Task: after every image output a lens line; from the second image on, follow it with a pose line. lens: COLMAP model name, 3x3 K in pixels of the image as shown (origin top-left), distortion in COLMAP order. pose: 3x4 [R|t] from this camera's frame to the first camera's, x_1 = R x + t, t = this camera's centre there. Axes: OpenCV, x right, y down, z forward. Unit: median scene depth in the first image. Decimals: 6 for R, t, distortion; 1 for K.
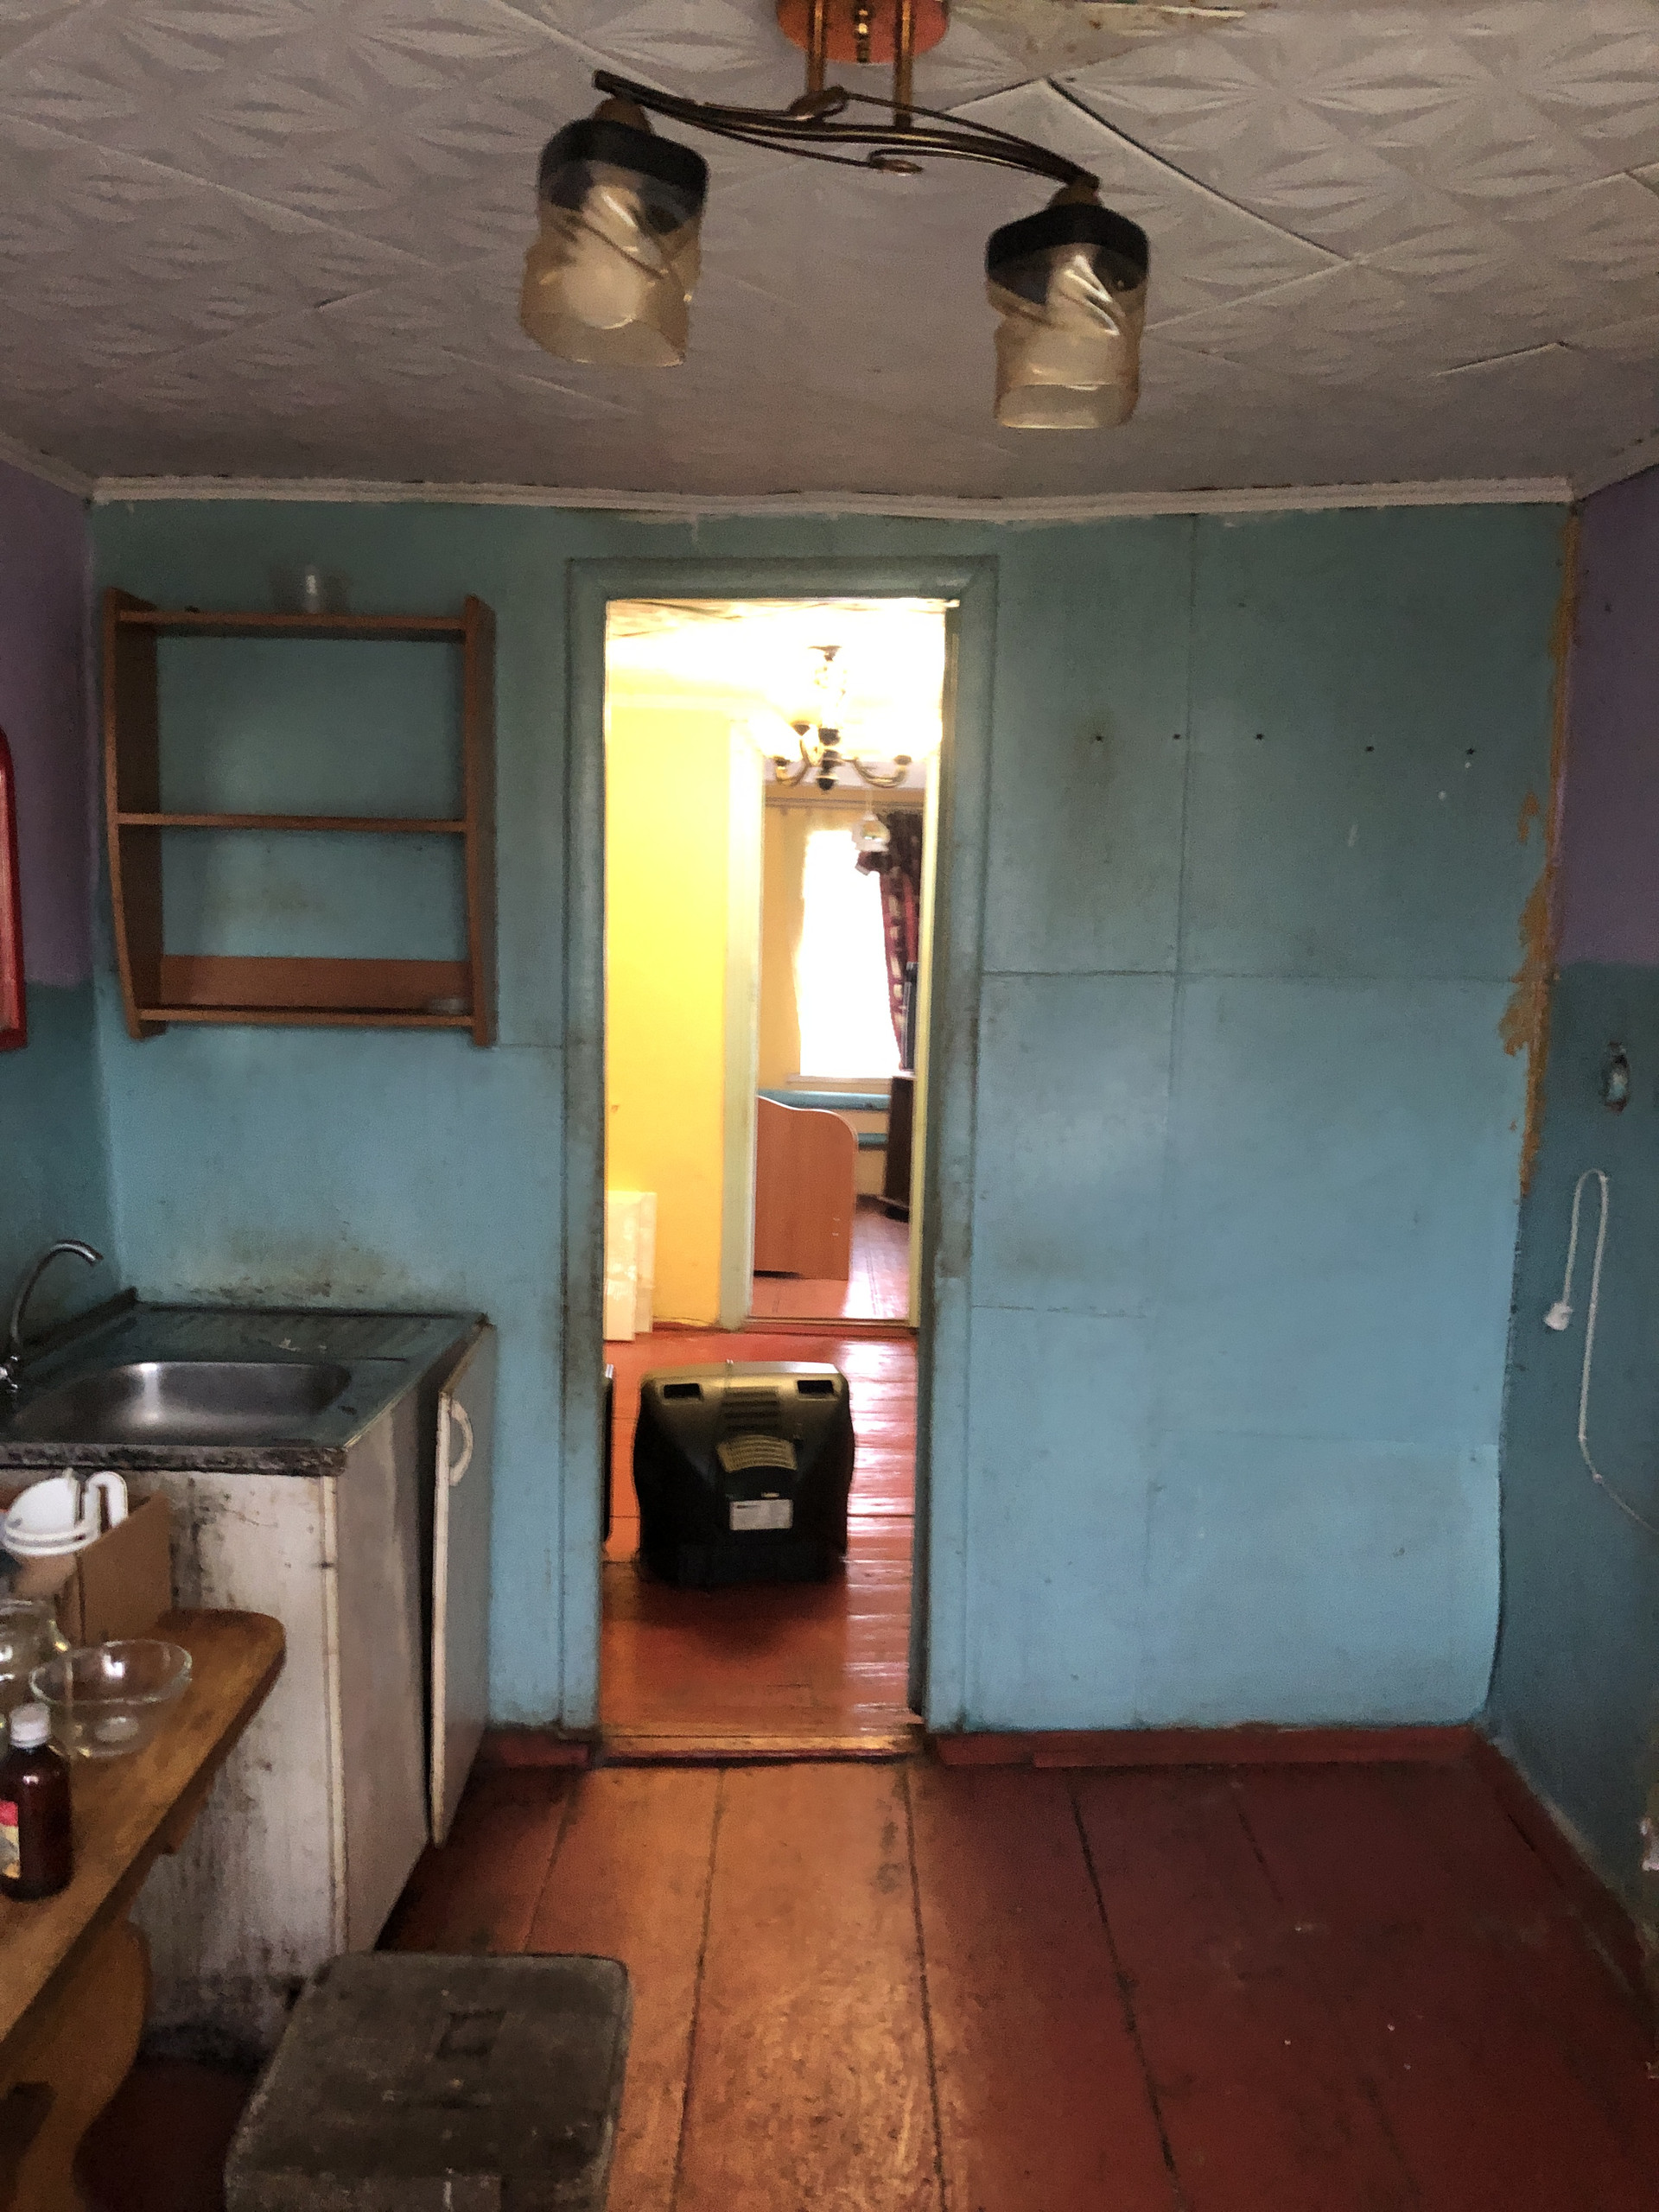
lens RADIAL K [[1799.1, 0, 831.2], [0, 1799.1, 1124.3], [0, 0, 1]] dist [0.029758, -0.062979]
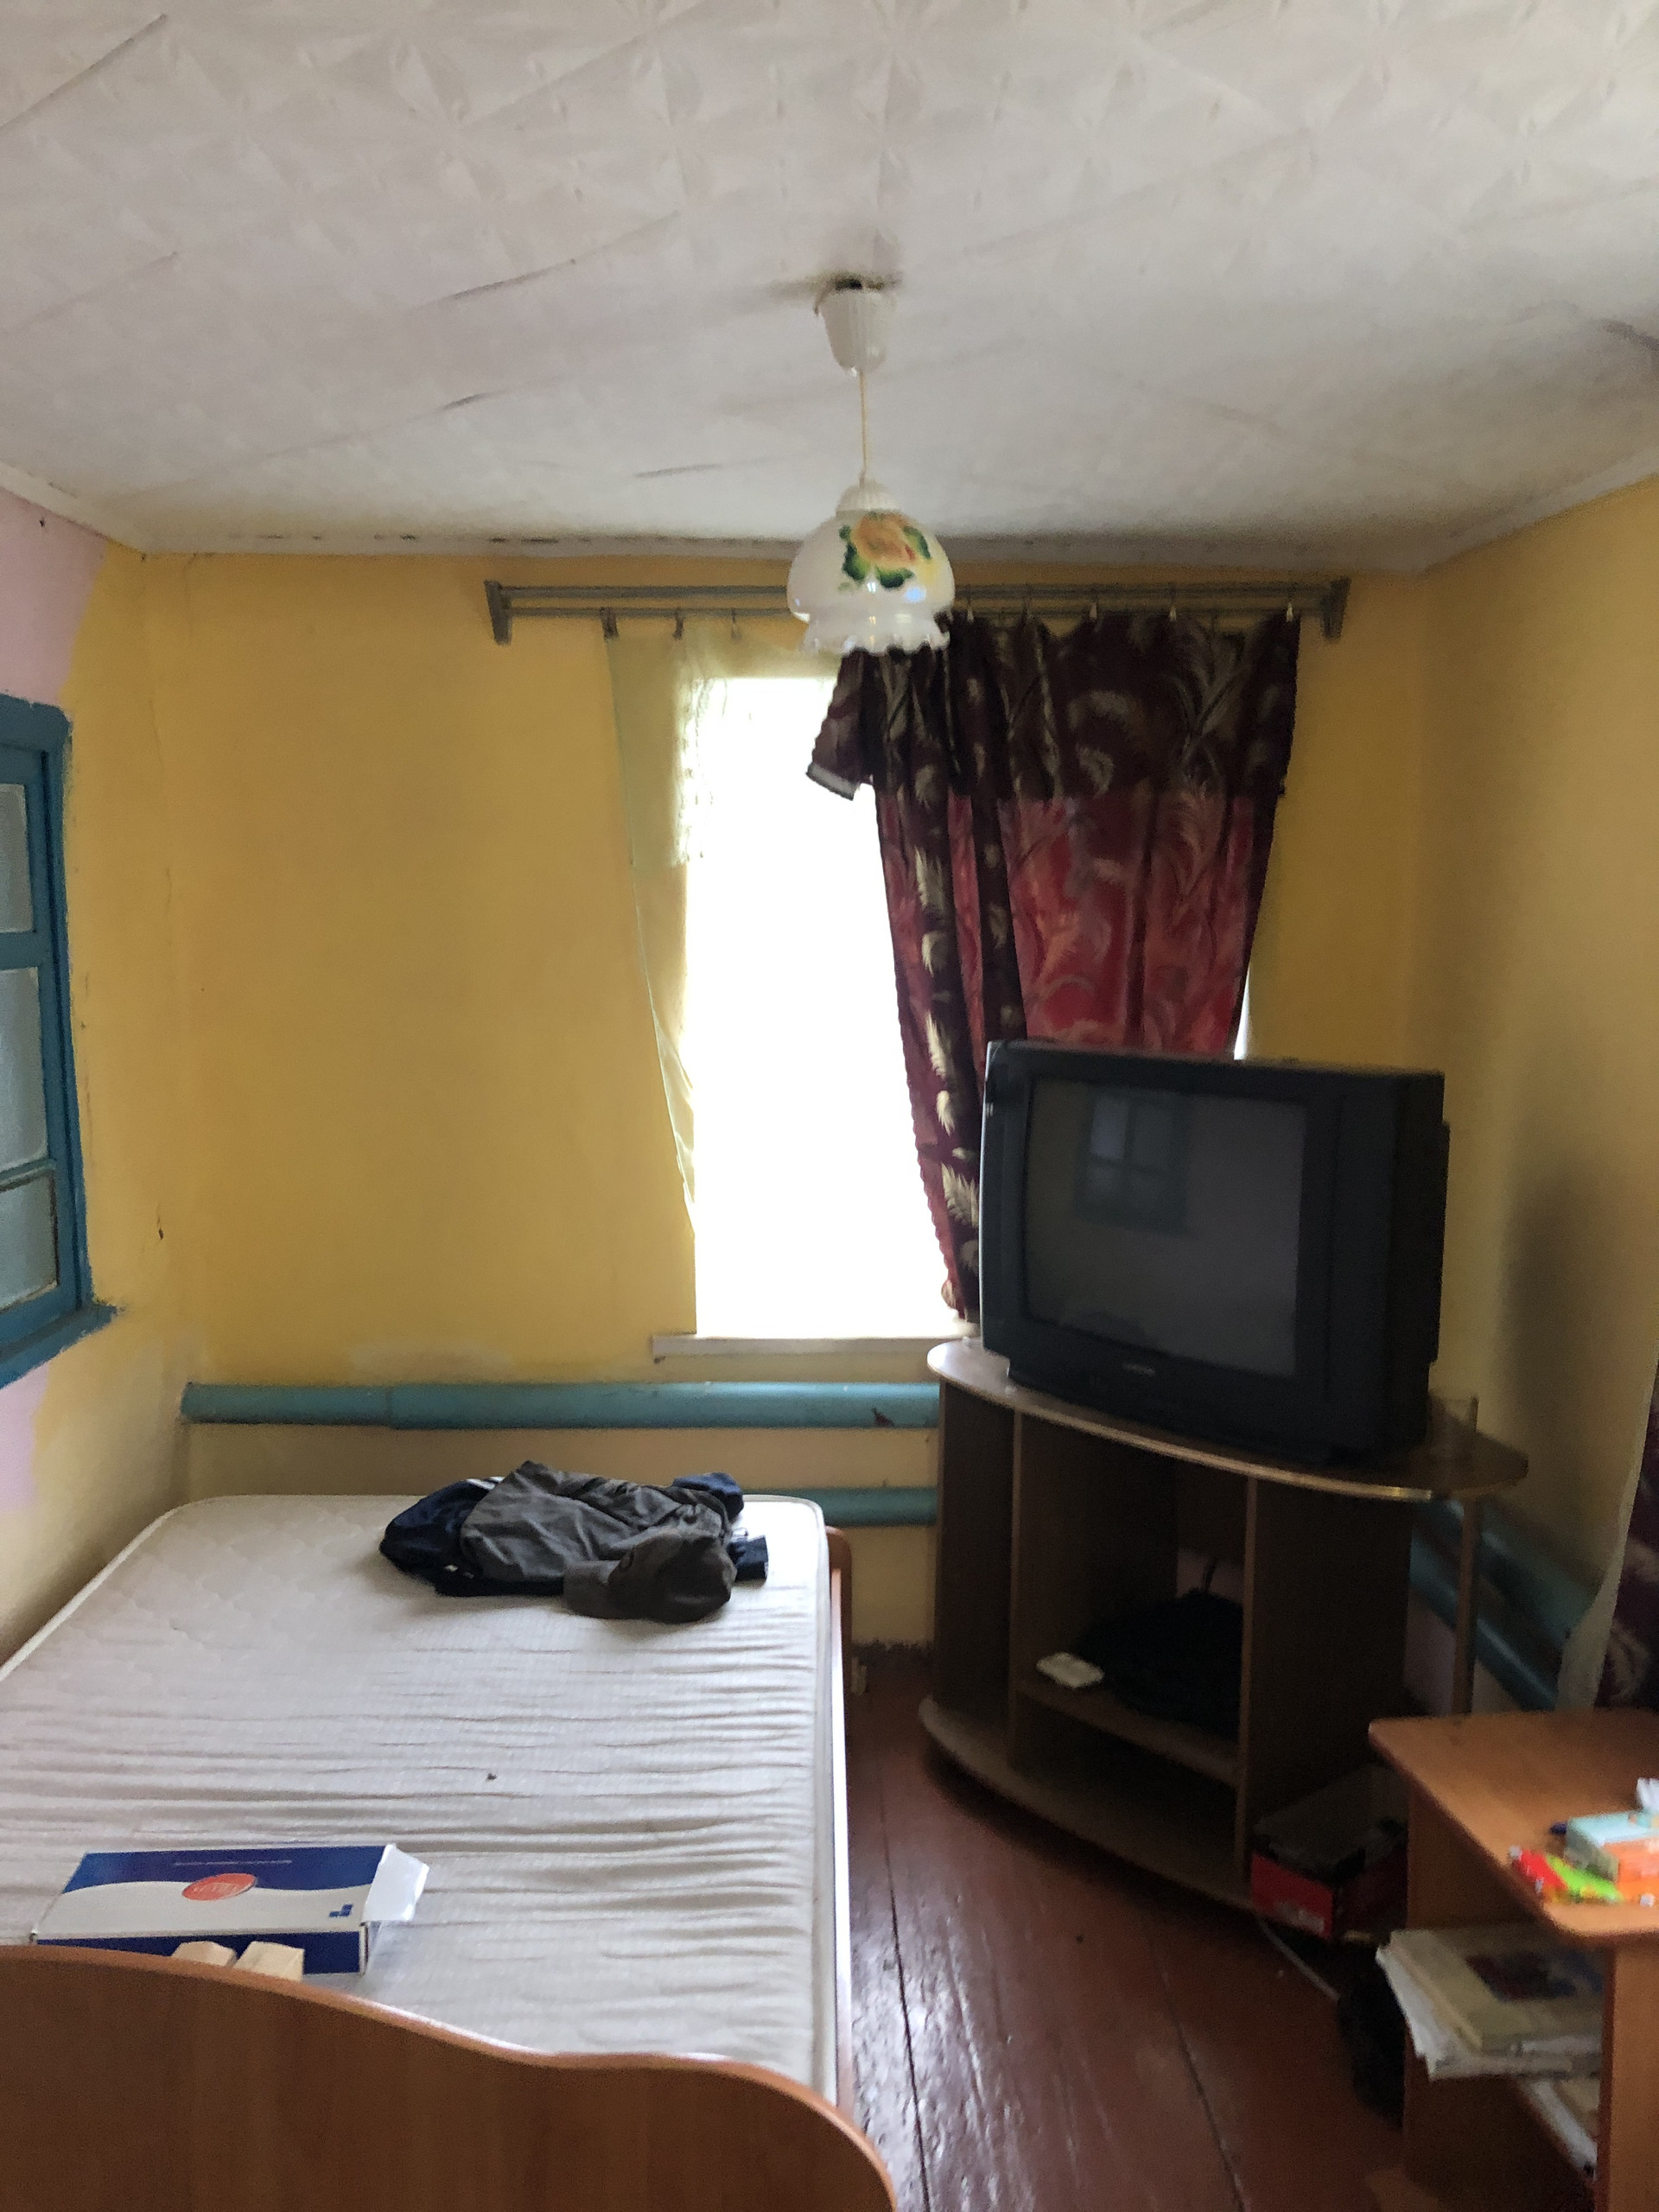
lens RADIAL K [[1799.1, 0, 834.0], [0, 1799.1, 1088.2], [0, 0, 1]] dist [0.029758, -0.062979]
pose [[0.998863, -0.041232, 0.023924, 0.008536], [0.041296, 0.999145, -0.002186, -0.105139], [-0.023813, 0.003172, 0.999711, 0.850475]]
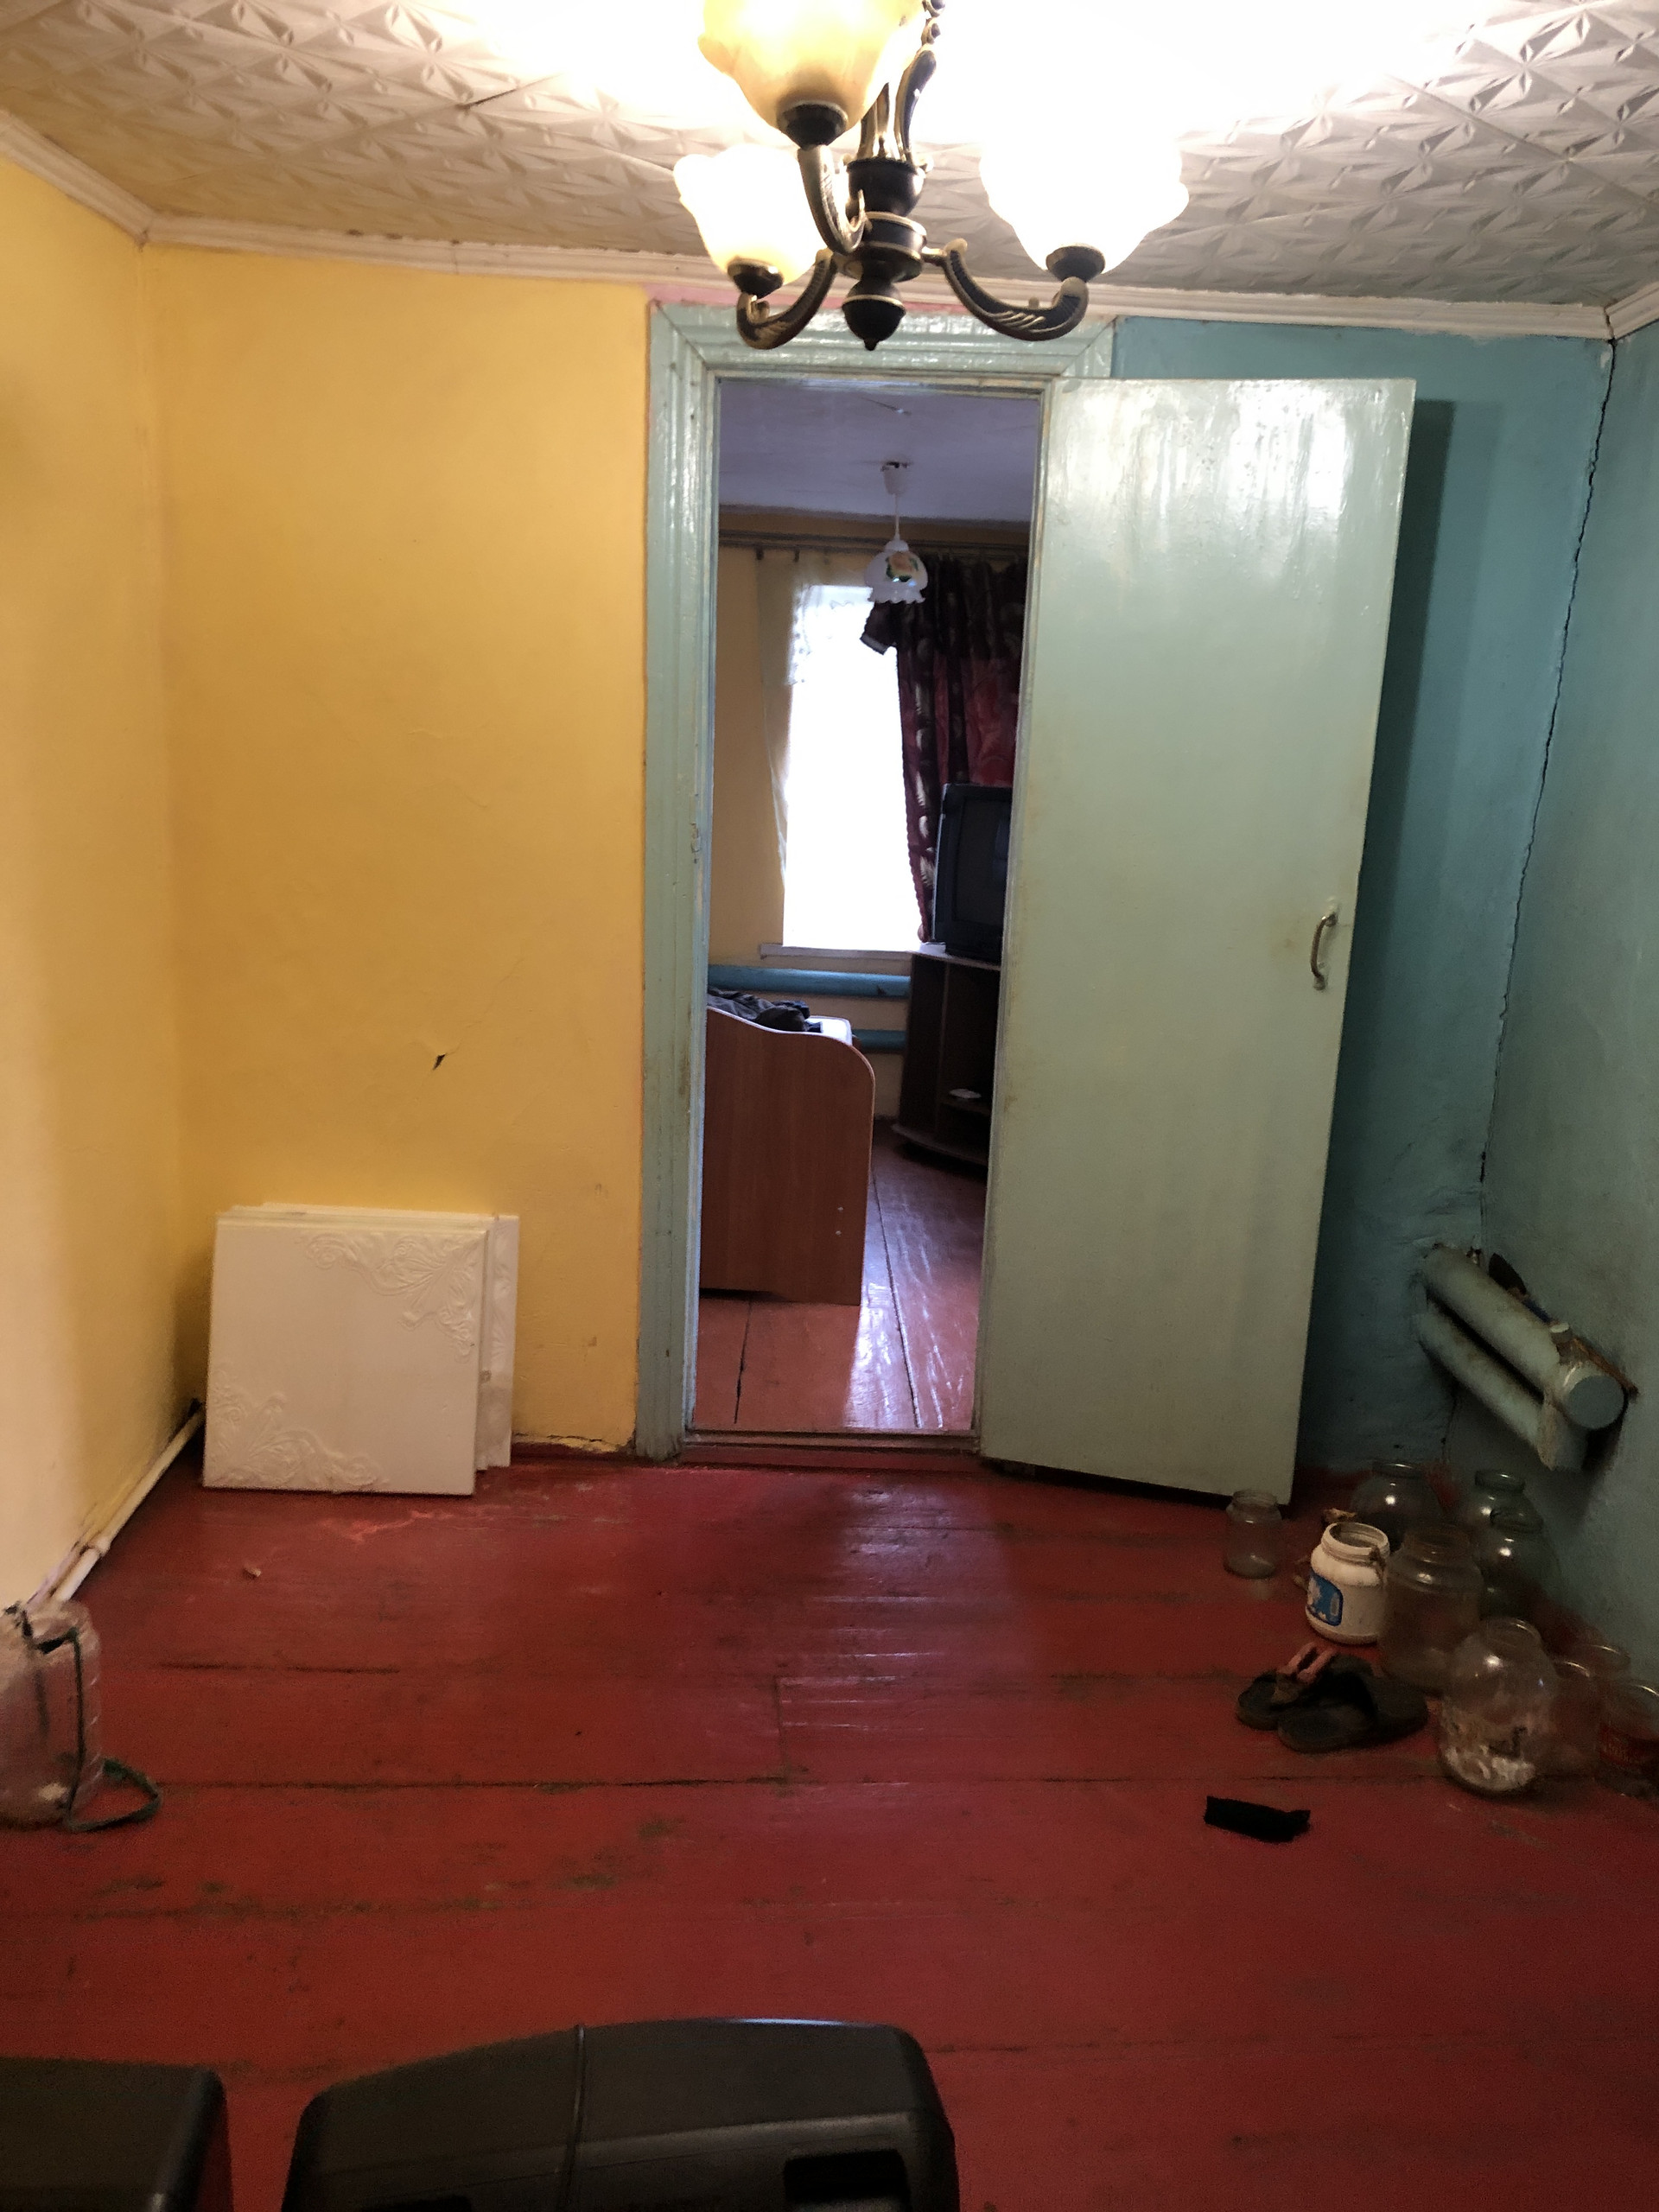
lens RADIAL K [[1799.1, 0, 817.3], [0, 1799.1, 1116.6], [0, 0, 1]] dist [0.029758, -0.062979]
pose [[0.999910, 0.010381, 0.008517, -0.010718], [-0.011165, 0.995138, 0.097855, -0.040174], [-0.007459, -0.097942, 0.995164, 0.406525]]
